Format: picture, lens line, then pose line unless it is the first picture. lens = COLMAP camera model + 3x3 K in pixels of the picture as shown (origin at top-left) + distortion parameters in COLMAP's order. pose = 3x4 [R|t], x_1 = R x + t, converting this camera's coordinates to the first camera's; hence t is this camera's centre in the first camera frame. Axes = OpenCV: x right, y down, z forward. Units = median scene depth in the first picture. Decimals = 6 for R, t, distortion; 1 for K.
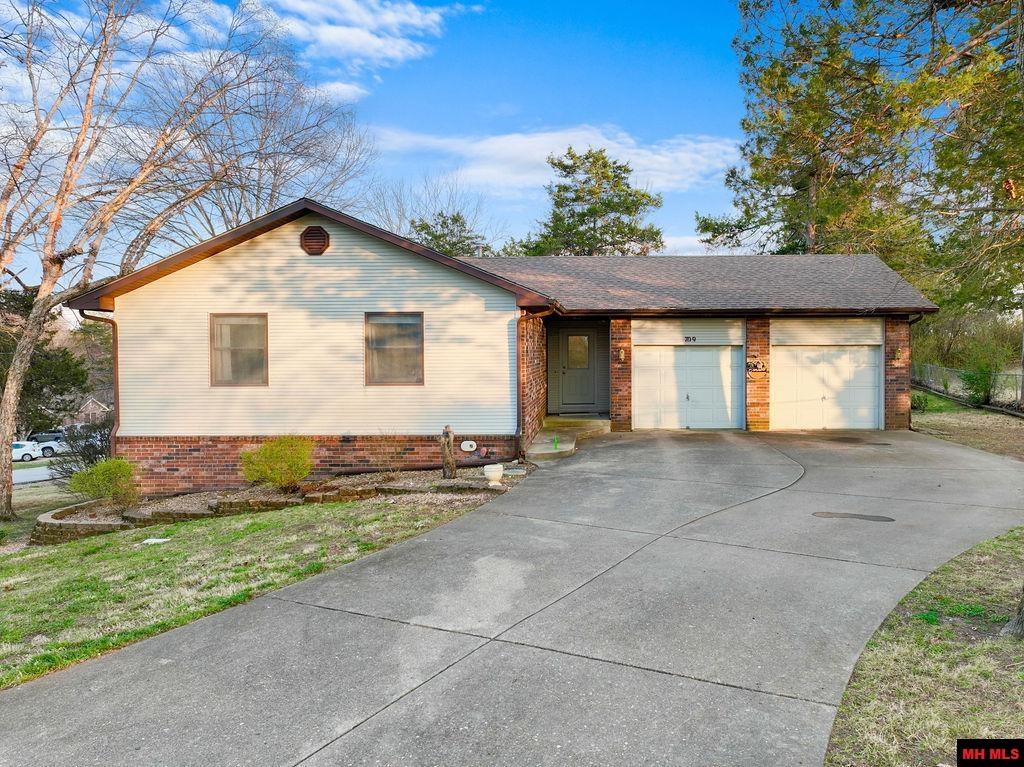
lens RADIAL K [[721.8, 0, 512.0], [0, 721.8, 383.5], [0, 0, 1]] dist [-0.005960, 0.024463]
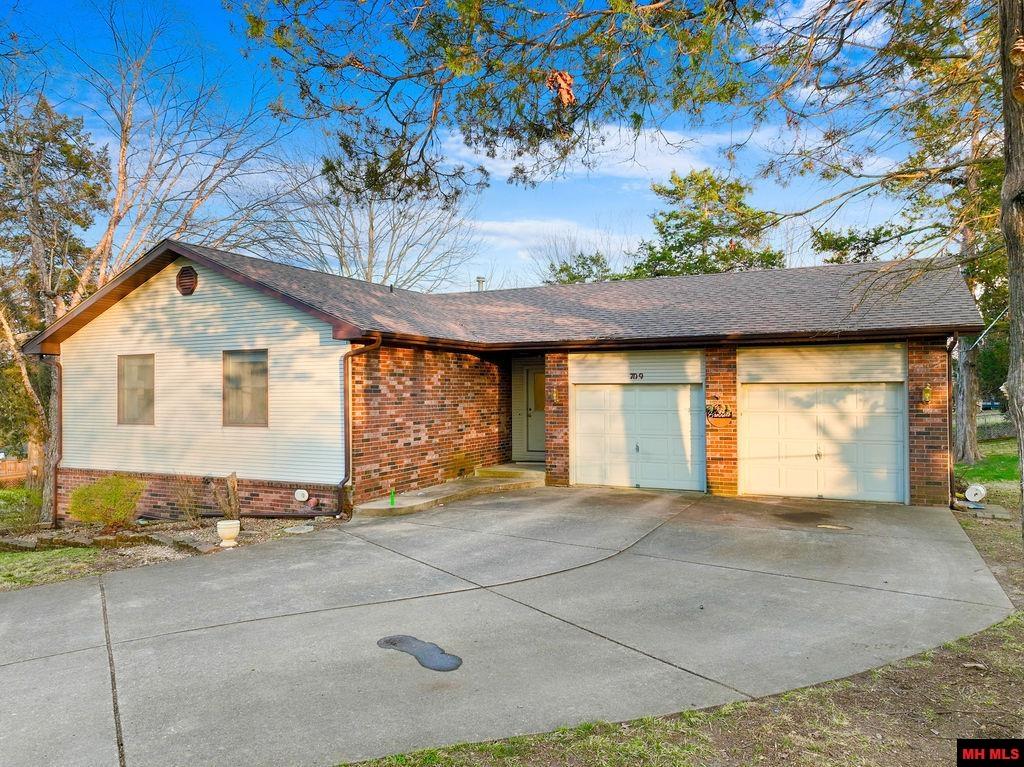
lens RADIAL K [[672.4, 0, 512.0], [0, 672.4, 400.0], [0, 0, 1]] dist [0.008387, 0.001540]
pose [[0.927953, 0.006291, -0.372645, 0.403946], [-0.018790, 0.999376, -0.029917, -0.009433], [0.372224, 0.034763, 0.927492, 0.258299]]
